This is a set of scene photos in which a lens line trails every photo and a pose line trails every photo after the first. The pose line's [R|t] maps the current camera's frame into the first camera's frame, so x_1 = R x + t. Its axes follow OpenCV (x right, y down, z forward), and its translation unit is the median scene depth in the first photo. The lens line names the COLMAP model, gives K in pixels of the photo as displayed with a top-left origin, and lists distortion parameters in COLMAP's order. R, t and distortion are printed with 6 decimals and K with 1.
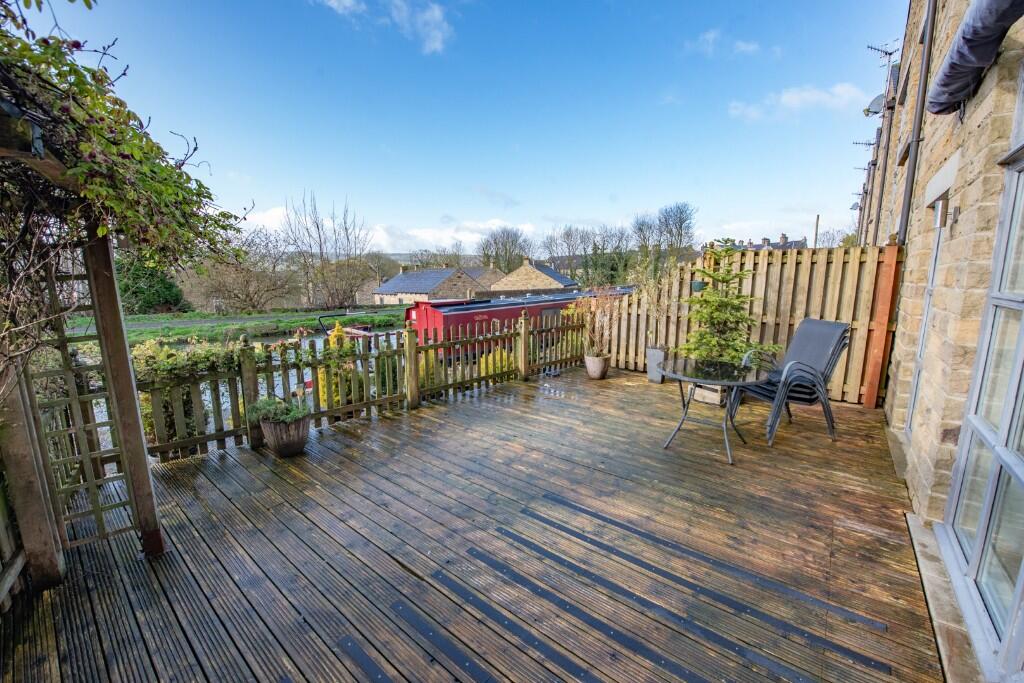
lens RADIAL K [[408.2, 0, 512.0], [0, 408.2, 341.5], [0, 0, 1]] dist [0.008474, -0.000026]
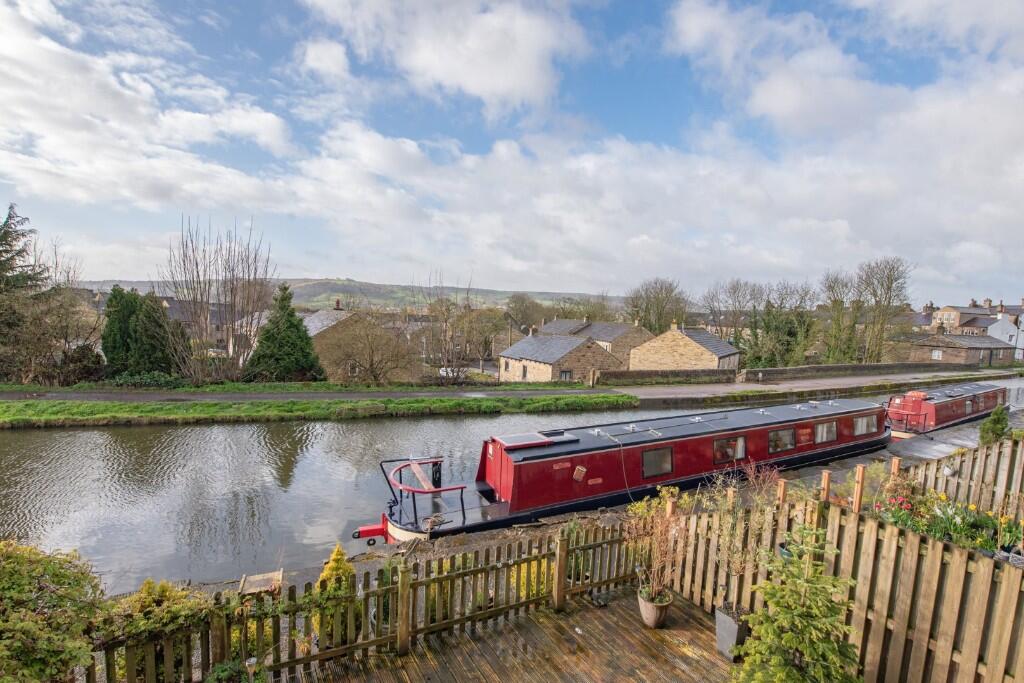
lens RADIAL K [[455.3, 0, 537.9], [0, 455.3, 359.8], [0, 0, 1]] dist [0.000128, -0.000308]
pose [[0.959173, 0.075965, -0.272426, 0.174492], [-0.094326, 0.994025, -0.054928, -0.301363], [0.266626, 0.078382, 0.960608, 0.064531]]
